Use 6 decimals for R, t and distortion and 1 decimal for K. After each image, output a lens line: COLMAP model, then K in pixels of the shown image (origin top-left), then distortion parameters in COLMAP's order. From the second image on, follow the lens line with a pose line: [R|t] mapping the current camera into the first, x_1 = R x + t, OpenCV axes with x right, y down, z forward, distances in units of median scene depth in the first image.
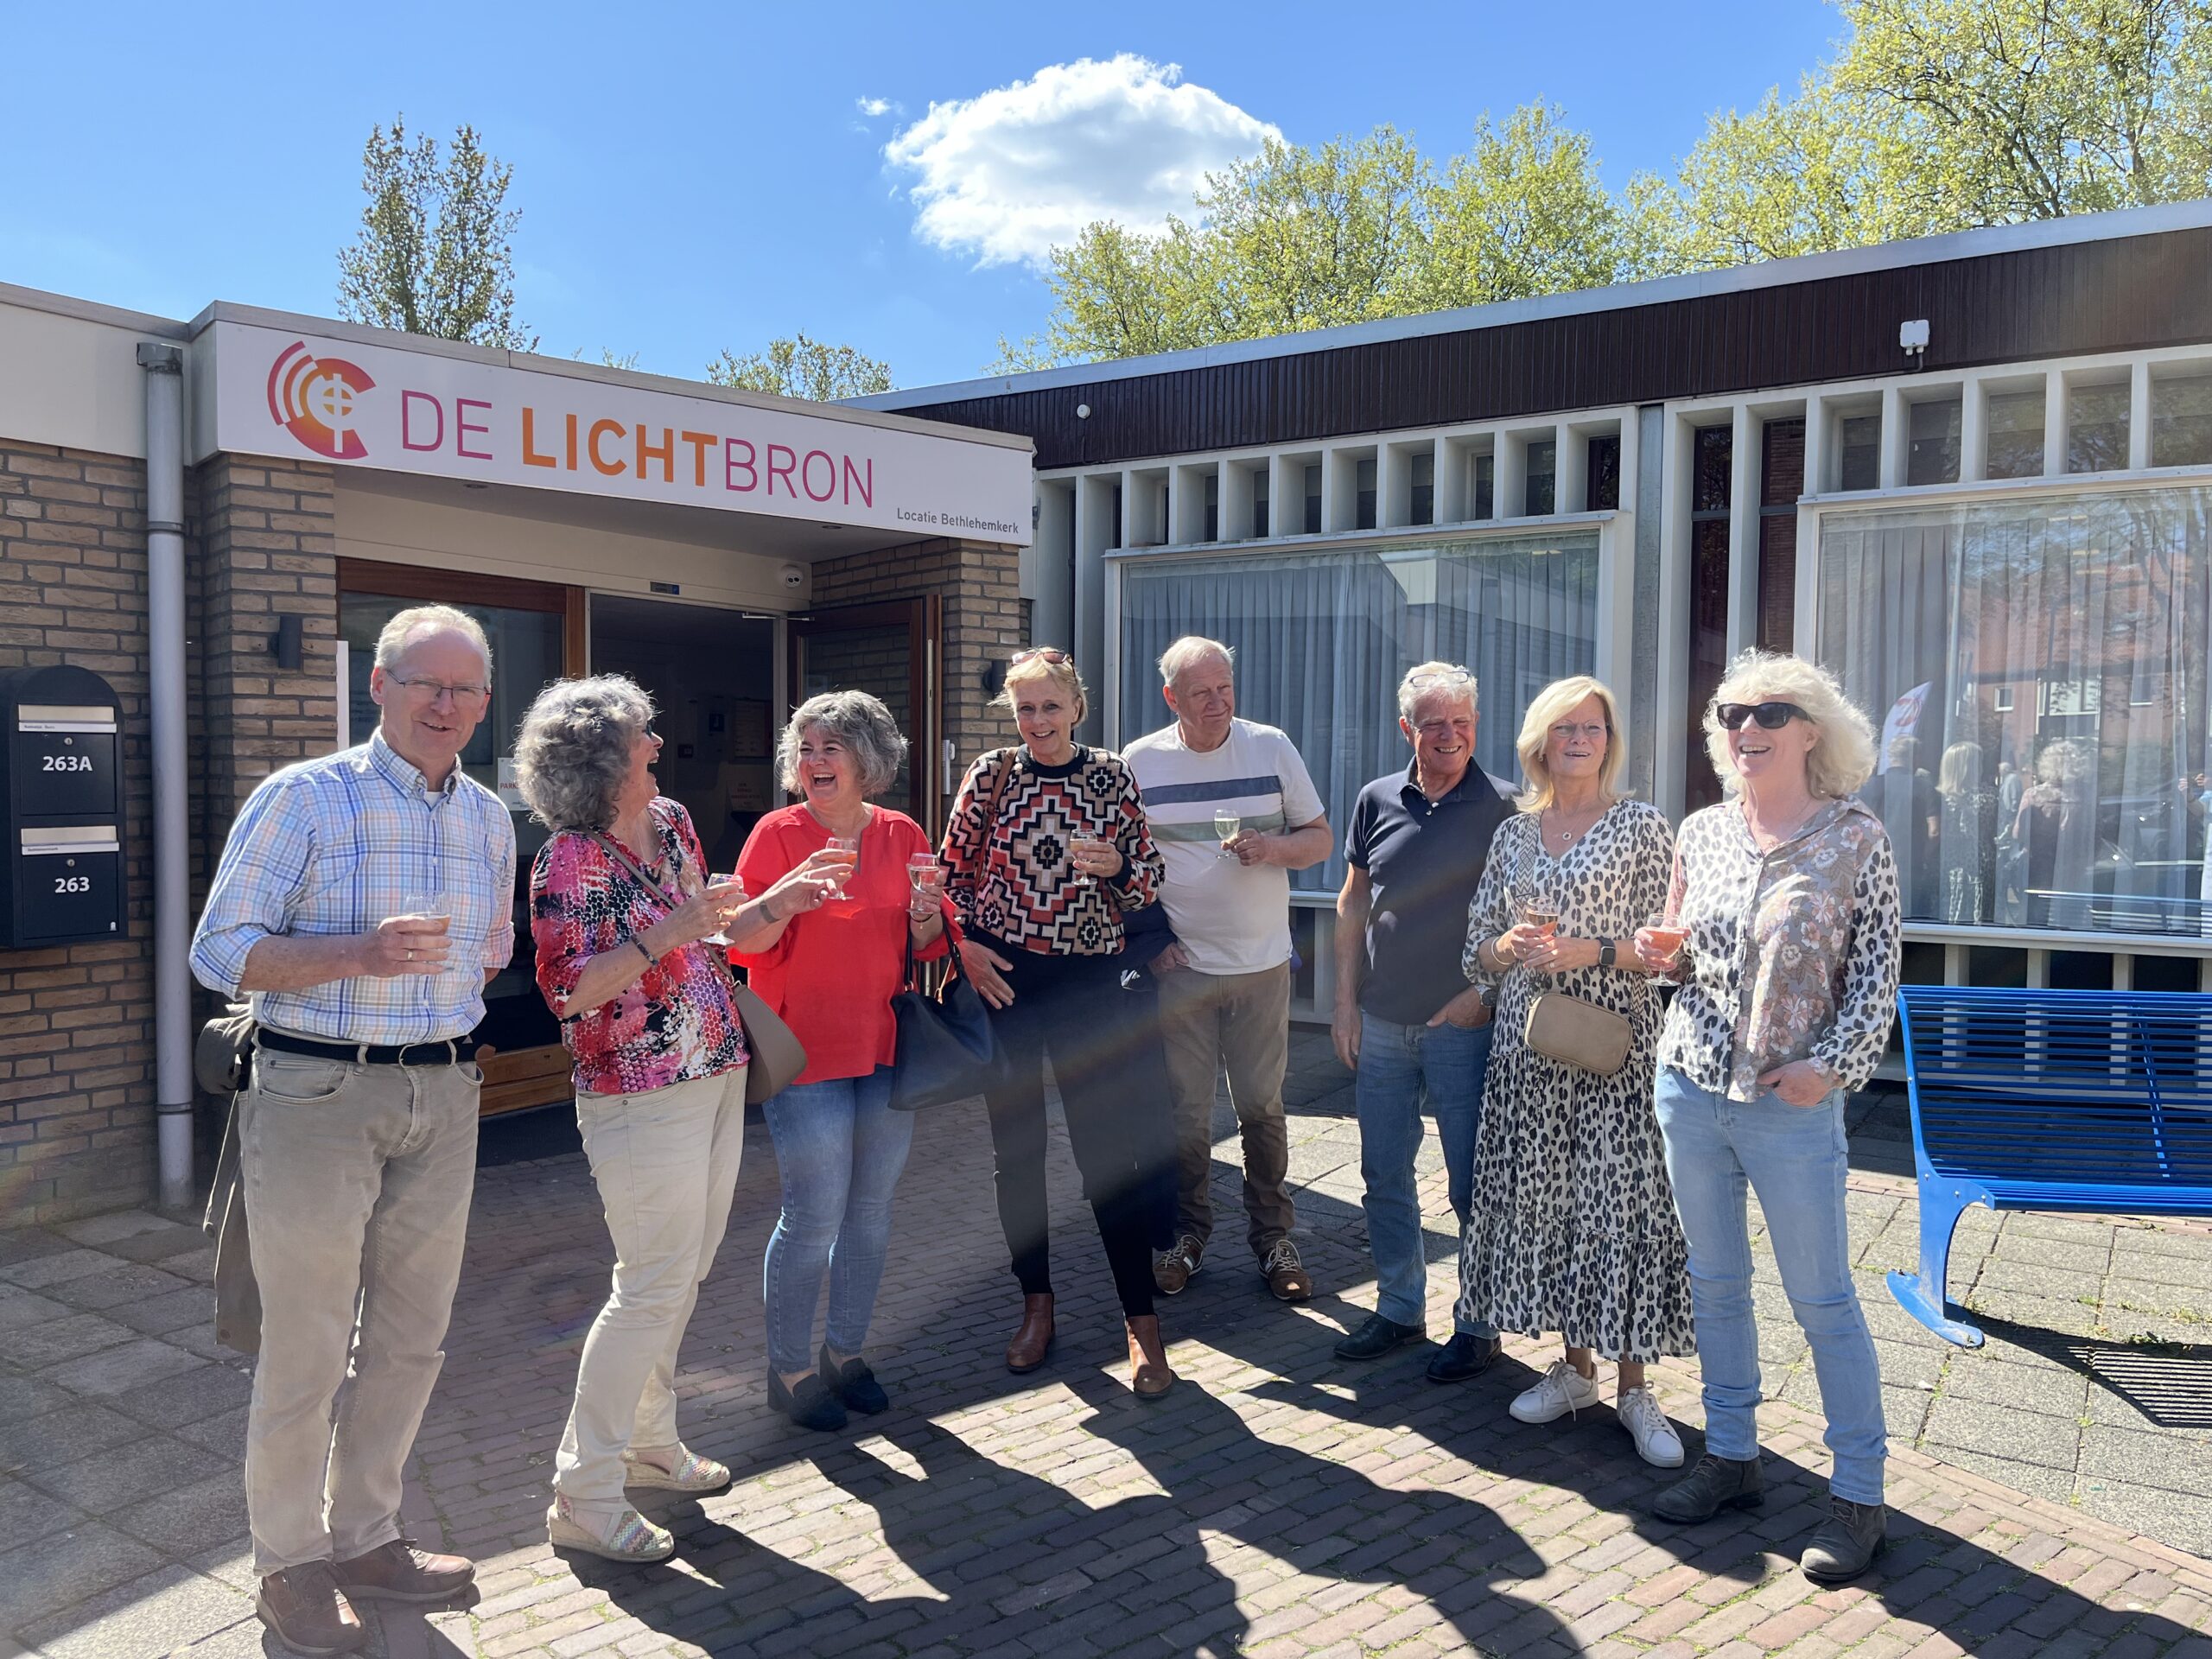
lens RADIAL K [[1672.0, 0, 1117.3], [0, 1672.0, 835.6], [0, 0, 1]] dist [0.076378, -0.091153]
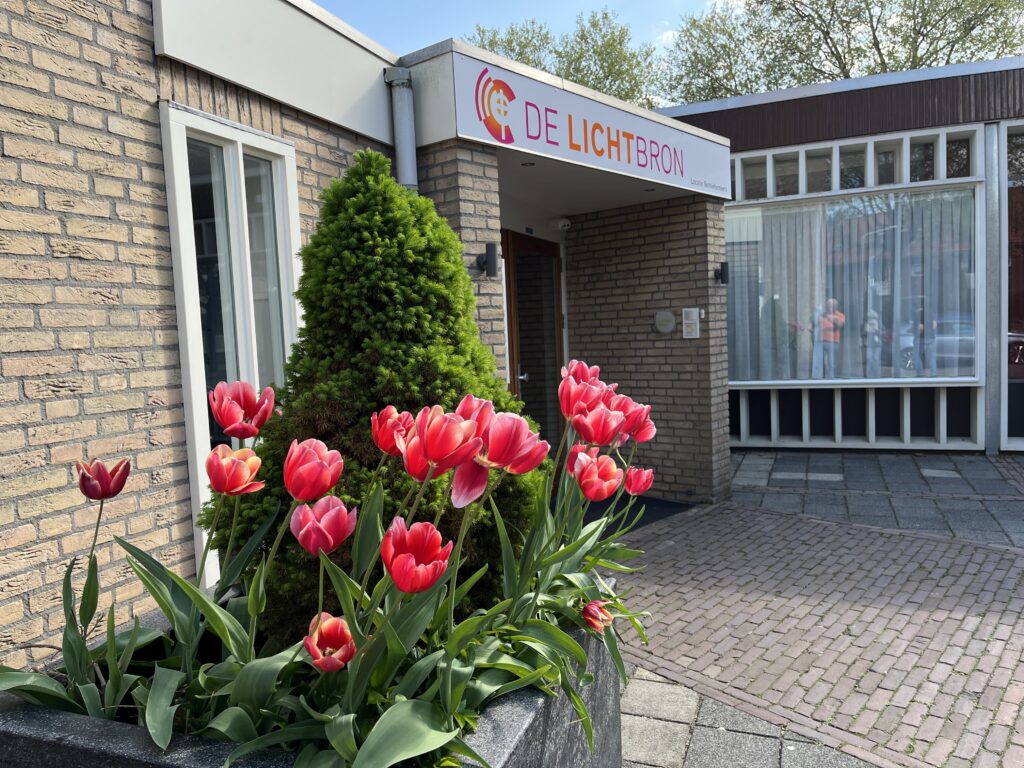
lens RADIAL K [[755.7, 0, 491.9], [0, 755.7, 385.4], [0, 0, 1]] dist [0.003628, -0.001637]
pose [[0.983858, -0.070720, 0.164386, -0.601572], [0.065975, 0.997237, 0.034156, -0.019946], [-0.166347, -0.022759, 0.985805, 0.293097]]
